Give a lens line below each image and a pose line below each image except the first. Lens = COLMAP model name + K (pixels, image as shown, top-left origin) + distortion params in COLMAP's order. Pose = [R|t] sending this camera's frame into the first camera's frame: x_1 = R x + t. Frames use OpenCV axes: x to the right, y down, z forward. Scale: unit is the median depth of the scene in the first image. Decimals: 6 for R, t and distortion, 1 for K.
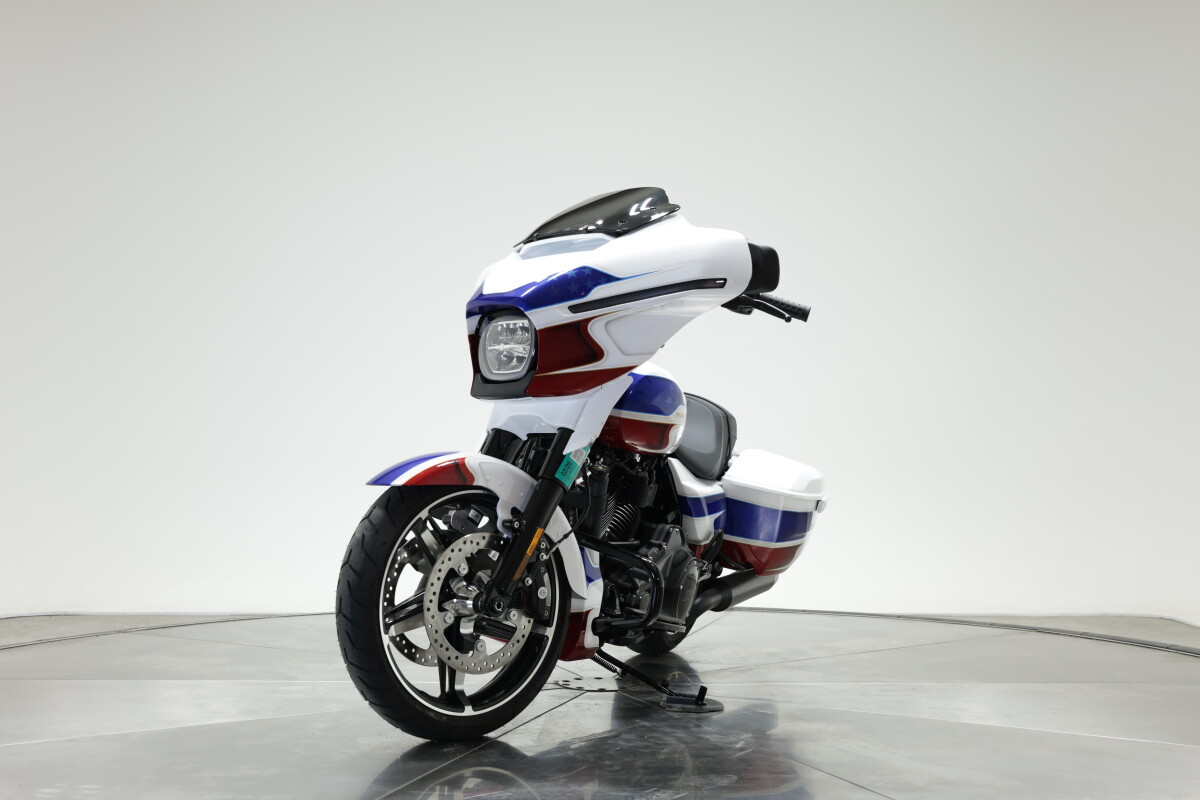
lens RADIAL K [[1658.4, 0, 600.0], [0, 1658.4, 400.0], [0, 0, 1]] dist [-0.014976, -0.050161]
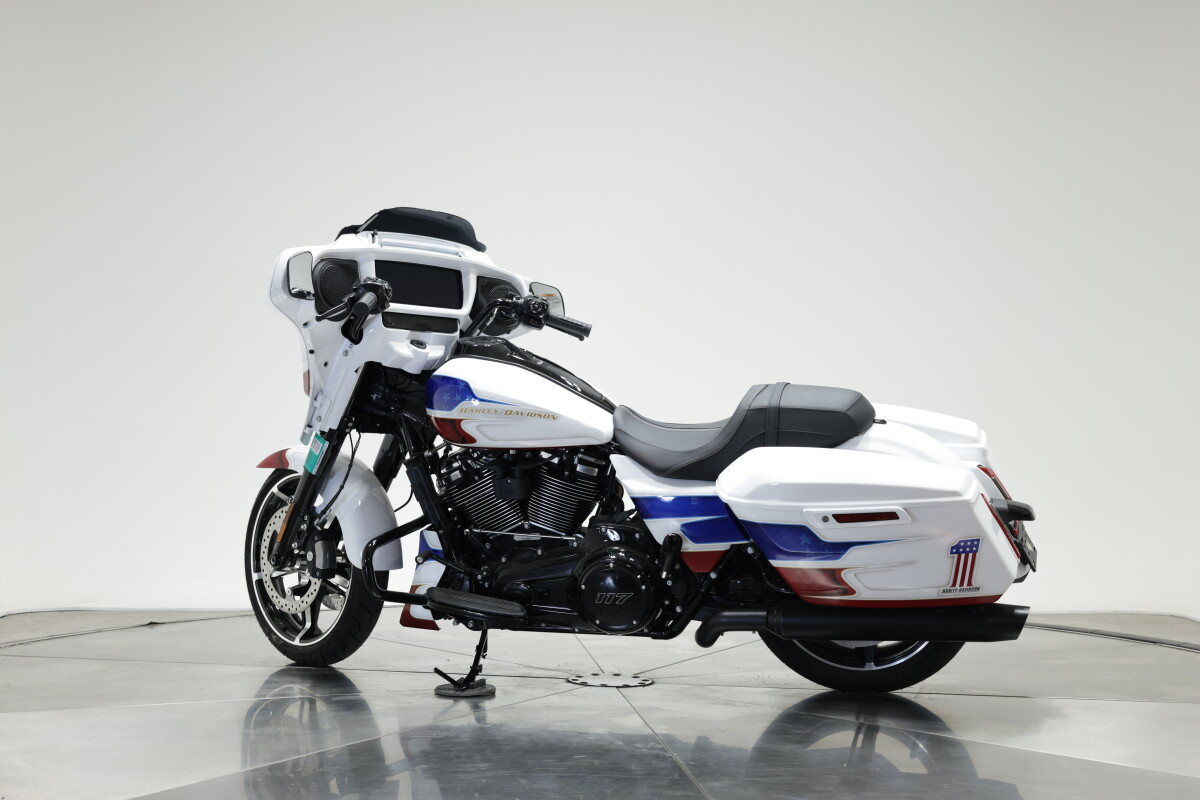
lens RADIAL K [[1658.4, 0, 600.0], [0, 1658.4, 400.0], [0, 0, 1]] dist [-0.014976, -0.050161]
pose [[0.065630, -0.042206, -0.996951, 1.225282], [0.009750, 0.999084, -0.041655, 0.052534], [0.997796, -0.006986, 0.065982, 1.131075]]
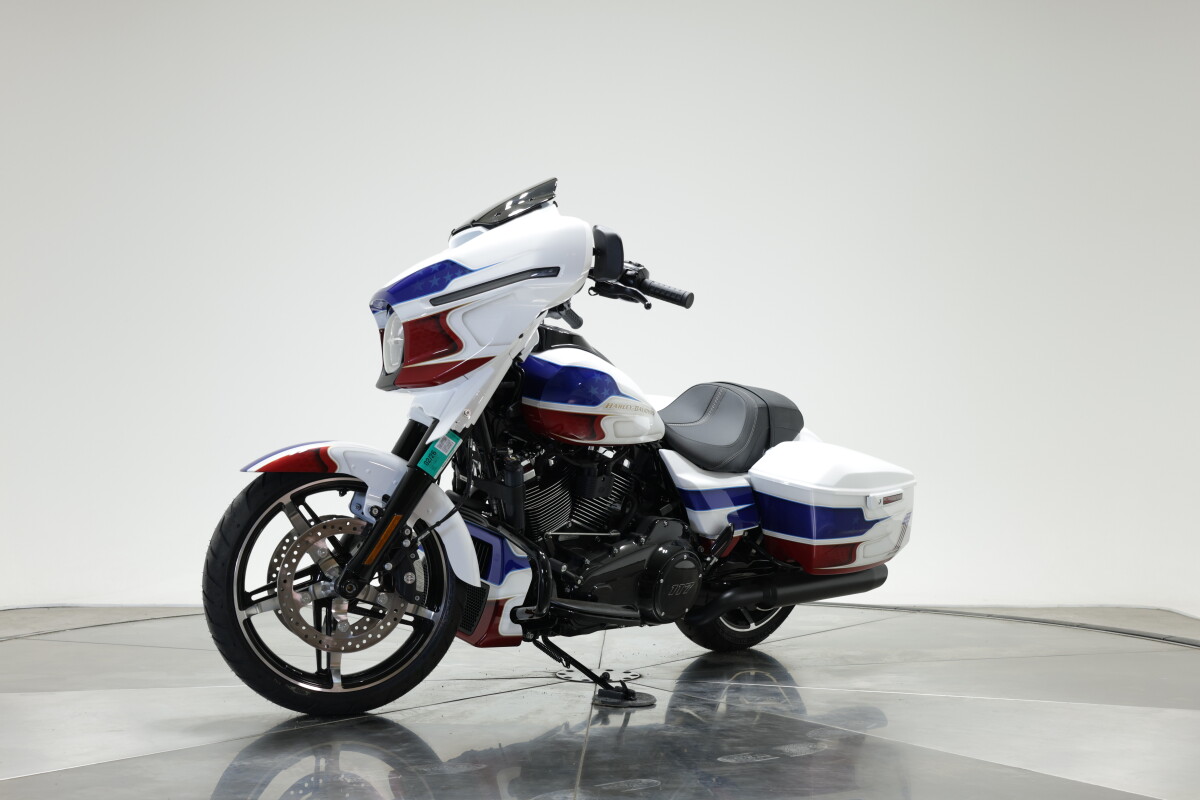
lens RADIAL K [[1658.4, 0, 600.0], [0, 1658.4, 400.0], [0, 0, 1]] dist [-0.014976, -0.050161]
pose [[0.926885, -0.006703, -0.375287, 0.460014], [0.007027, 0.999975, -0.000506, 0.006870], [0.375281, -0.002169, 0.926909, 0.089068]]
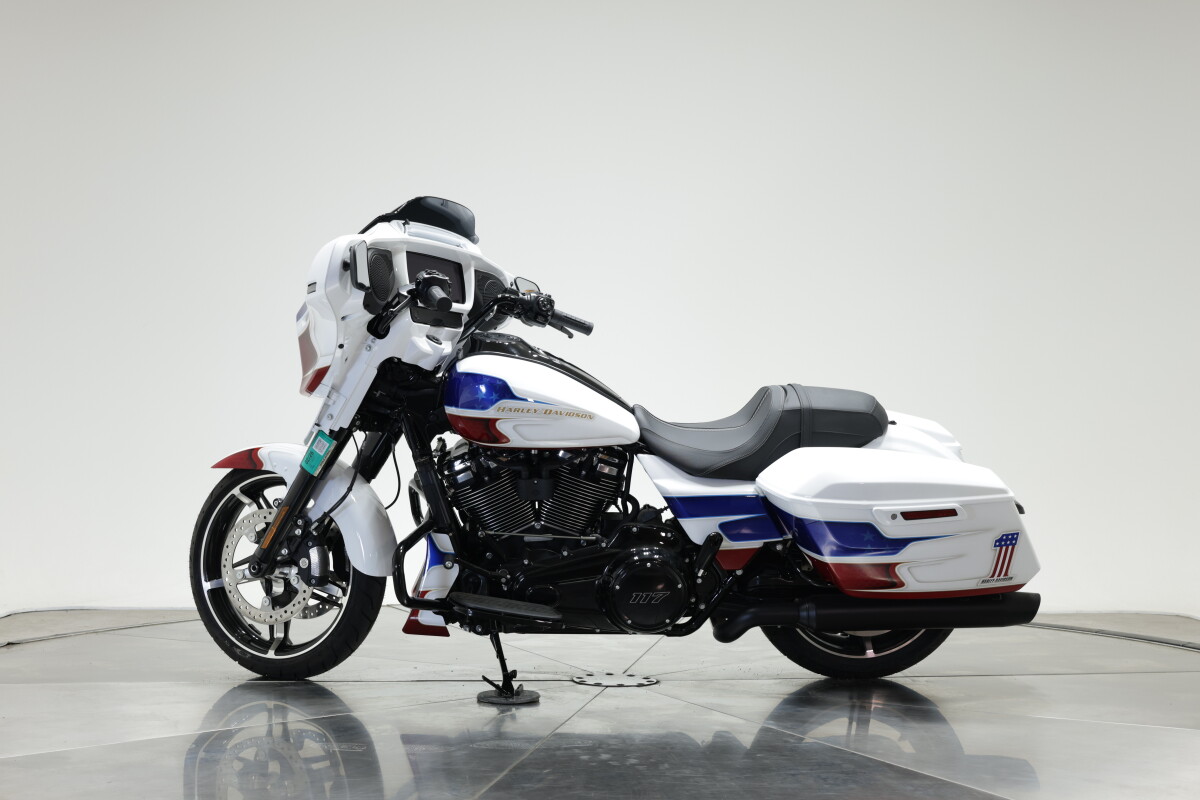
lens RADIAL K [[1658.4, 0, 600.0], [0, 1658.4, 400.0], [0, 0, 1]] dist [-0.014976, -0.050161]
pose [[0.392975, -0.030538, -0.919042, 1.123826], [0.012599, 0.999533, -0.027825, 0.036158], [0.919463, -0.000645, 0.393177, 0.727809]]
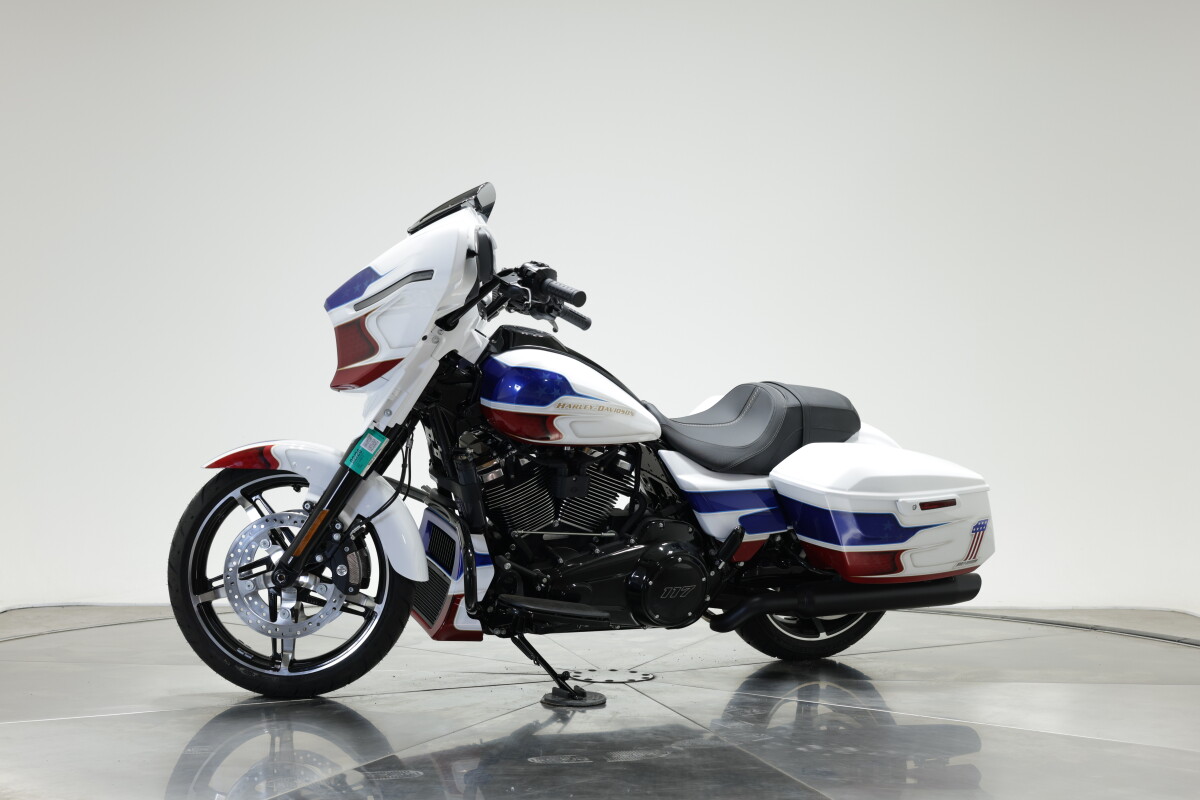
lens RADIAL K [[1658.4, 0, 600.0], [0, 1658.4, 400.0], [0, 0, 1]] dist [-0.014976, -0.050161]
pose [[0.739426, -0.016522, -0.673035, 0.818288], [0.012271, 0.999863, -0.011064, 0.018928], [0.673126, -0.000078, 0.739528, 0.309711]]
